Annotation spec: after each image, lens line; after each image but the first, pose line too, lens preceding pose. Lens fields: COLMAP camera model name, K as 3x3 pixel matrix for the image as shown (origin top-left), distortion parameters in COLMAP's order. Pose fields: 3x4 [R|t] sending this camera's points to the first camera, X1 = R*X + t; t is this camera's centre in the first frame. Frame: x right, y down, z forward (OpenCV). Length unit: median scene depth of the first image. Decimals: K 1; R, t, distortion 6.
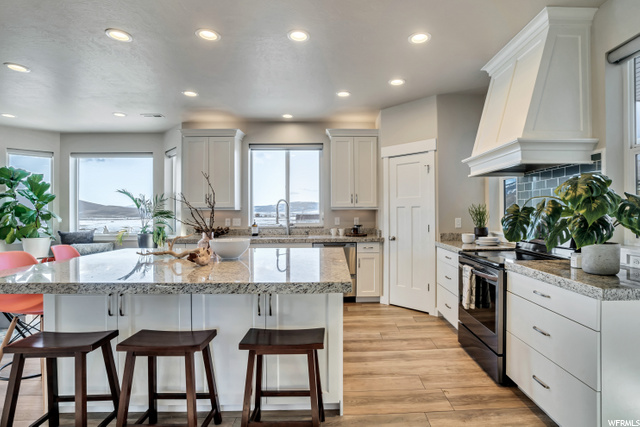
lens RADIAL K [[333.4, 0, 320.0], [0, 333.4, 213.5], [0, 0, 1]] dist [-0.040531, 0.000663]
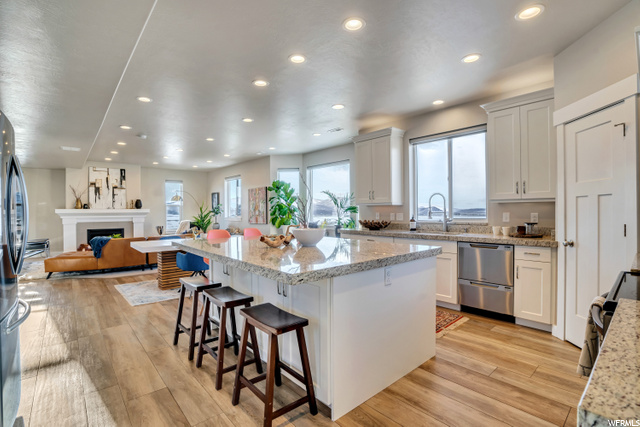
lens RADIAL K [[299.0, 0, 299.5], [0, 299.0, 211.9], [0, 0, 1]] dist [-0.005554, 0.000171]
pose [[0.637715, 0.003037, -0.770267, 0.296027], [0.001823, 0.999983, 0.005452, 0.005729], [0.770271, -0.004881, 0.637699, 0.173417]]
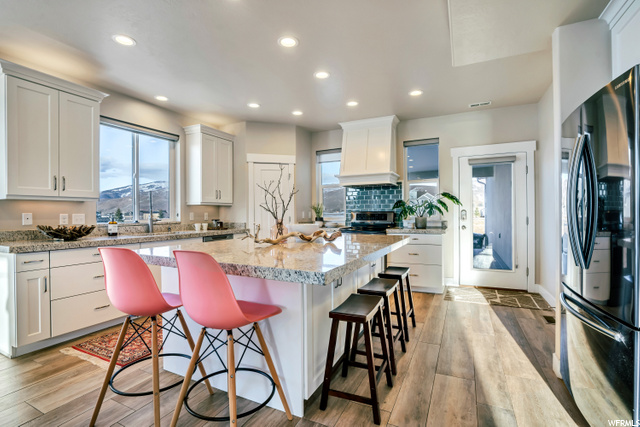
lens RADIAL K [[333.4, 0, 320.0], [0, 333.4, 213.5], [0, 0, 1]] dist [-0.040531, 0.000663]
pose [[0.377938, 0.003237, 0.925825, -0.752673], [0.014107, 0.999858, -0.009255, 0.030280], [-0.925724, 0.016558, 0.377838, 0.278487]]
